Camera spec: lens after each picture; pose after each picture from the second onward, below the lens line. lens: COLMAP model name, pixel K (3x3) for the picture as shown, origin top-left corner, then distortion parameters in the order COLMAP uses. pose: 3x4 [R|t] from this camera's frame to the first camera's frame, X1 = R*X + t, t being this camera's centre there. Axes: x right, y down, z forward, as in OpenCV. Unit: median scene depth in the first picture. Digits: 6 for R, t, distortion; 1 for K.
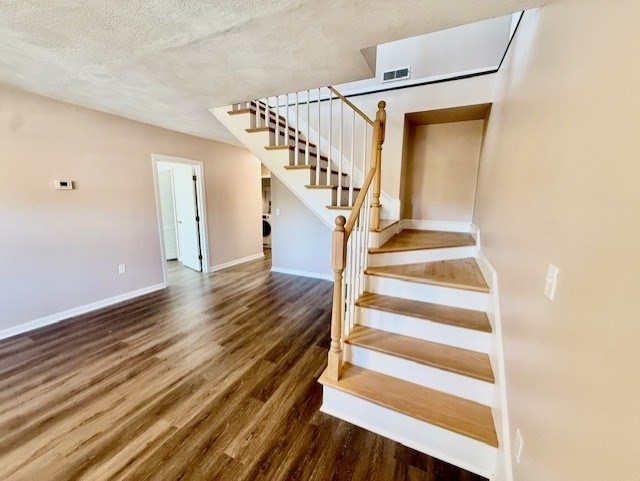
lens RADIAL K [[254.4, 0, 321.1], [0, 254.4, 239.9], [0, 0, 1]] dist [0.001133, -0.001478]
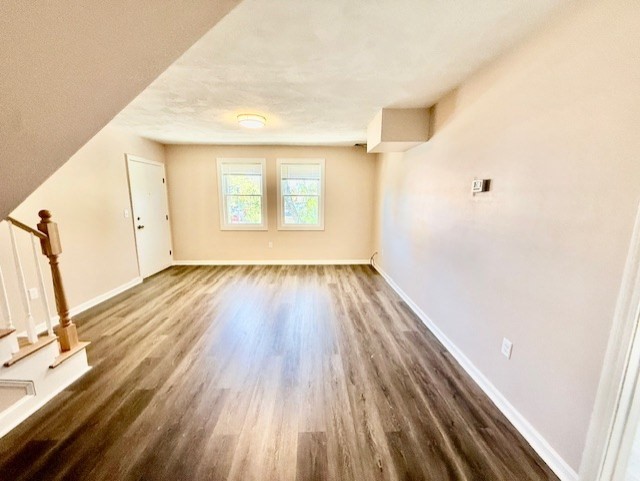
lens RADIAL K [[254.4, 0, 319.3], [0, 254.4, 238.6], [0, 0, 1]] dist [0.001133, -0.001478]
pose [[-0.891269, 0.051892, -0.450497, -0.317692], [-0.097609, 0.948192, 0.302331, -0.276444], [0.442846, 0.313431, -0.840029, 1.594221]]
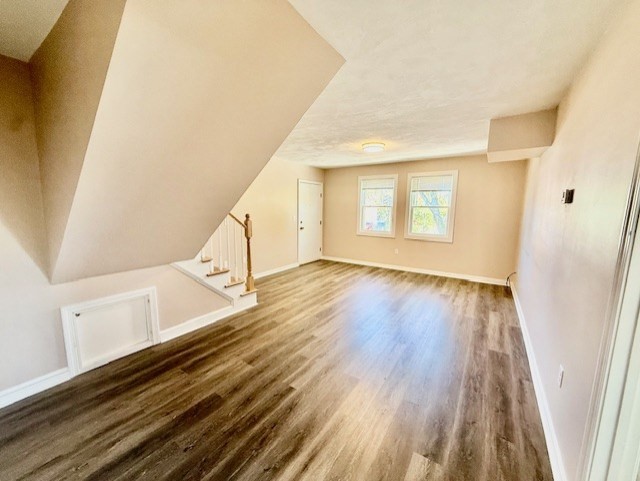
lens RADIAL K [[254.4, 0, 319.8], [0, 254.4, 238.5], [0, 0, 1]] dist [0.001133, -0.001478]
pose [[-0.987513, -0.046243, 0.150595, -0.559494], [-0.000244, 0.956395, 0.292076, -0.335863], [-0.157535, 0.288392, -0.944464, 1.909253]]
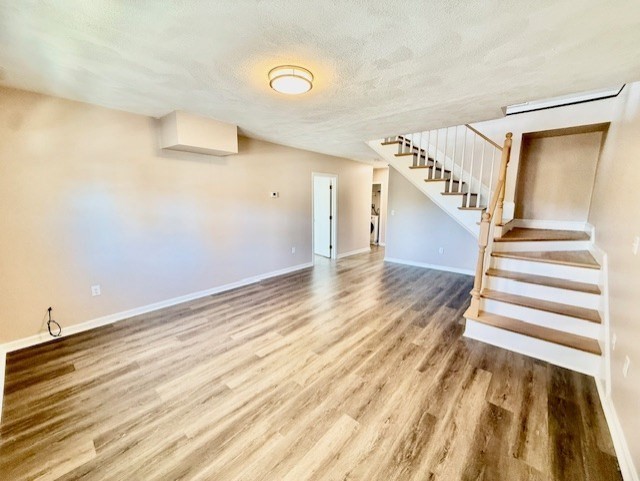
lens RADIAL K [[254.4, 0, 320.3], [0, 254.4, 240.3], [0, 0, 1]] dist [0.001133, -0.001478]
pose [[0.961118, 0.034178, -0.274015, -0.303966], [-0.037143, 0.999294, -0.005638, 0.080321], [0.273629, 0.015596, 0.961709, -0.531845]]
